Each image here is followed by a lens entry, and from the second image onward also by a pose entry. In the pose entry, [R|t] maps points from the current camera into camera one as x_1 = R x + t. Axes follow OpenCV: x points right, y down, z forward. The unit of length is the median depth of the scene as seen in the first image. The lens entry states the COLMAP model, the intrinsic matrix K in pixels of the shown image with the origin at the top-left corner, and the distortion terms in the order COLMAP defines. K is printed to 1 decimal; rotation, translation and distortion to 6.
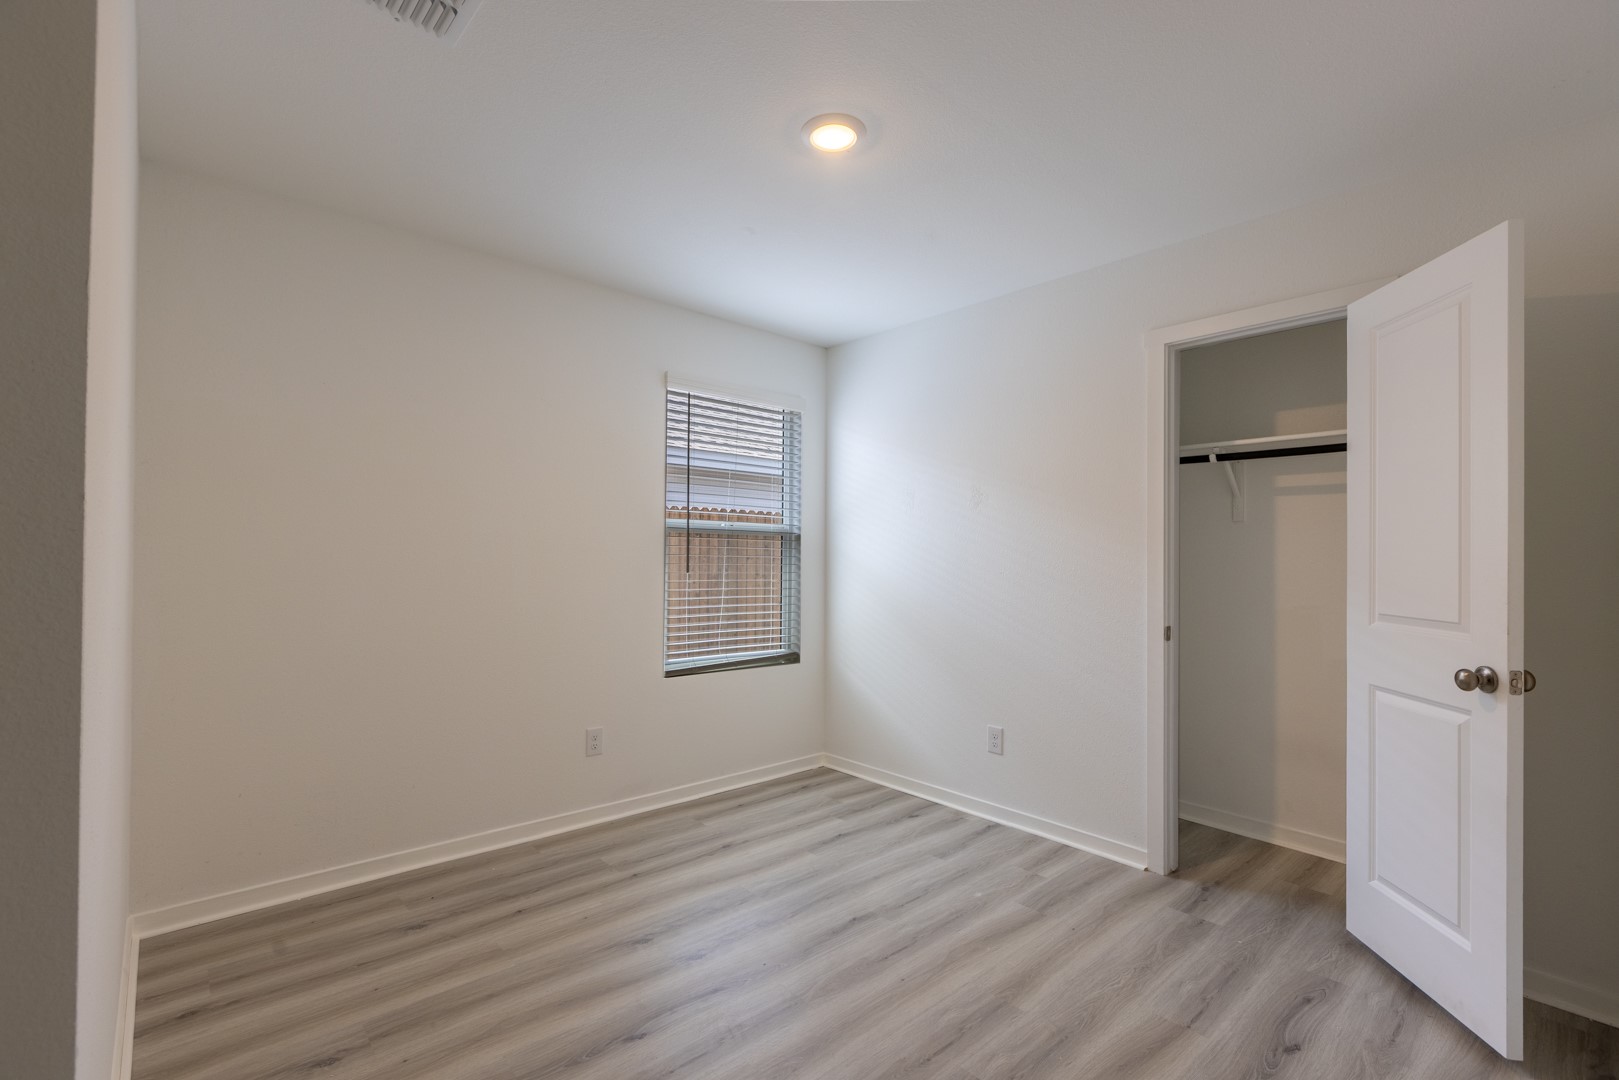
lens RADIAL K [[716.1, 0, 801.3], [0, 716.1, 545.6], [0, 0, 1]] dist [0.003003, 0.000184]
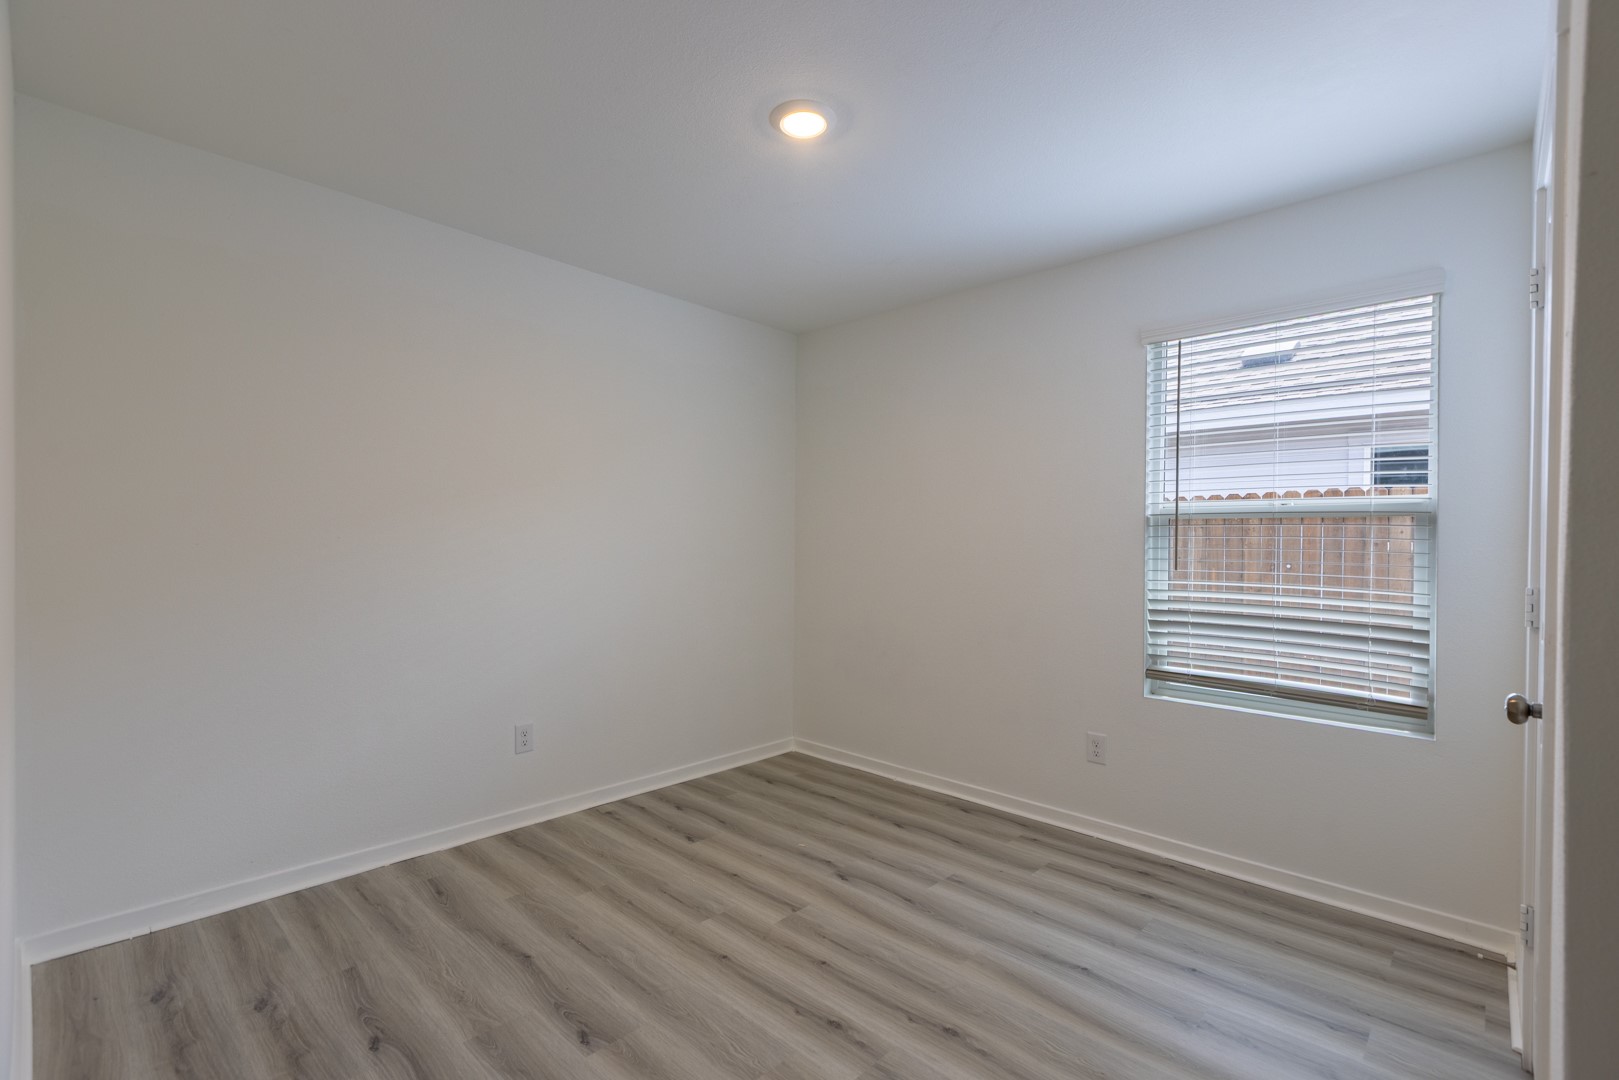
lens RADIAL K [[716.1, 0, 801.3], [0, 716.1, 545.6], [0, 0, 1]] dist [0.003003, 0.000184]
pose [[0.085808, -0.006240, -0.996292, 0.594157], [0.005947, 0.999966, -0.005751, 0.012810], [0.996294, -0.005431, 0.085842, 0.521080]]
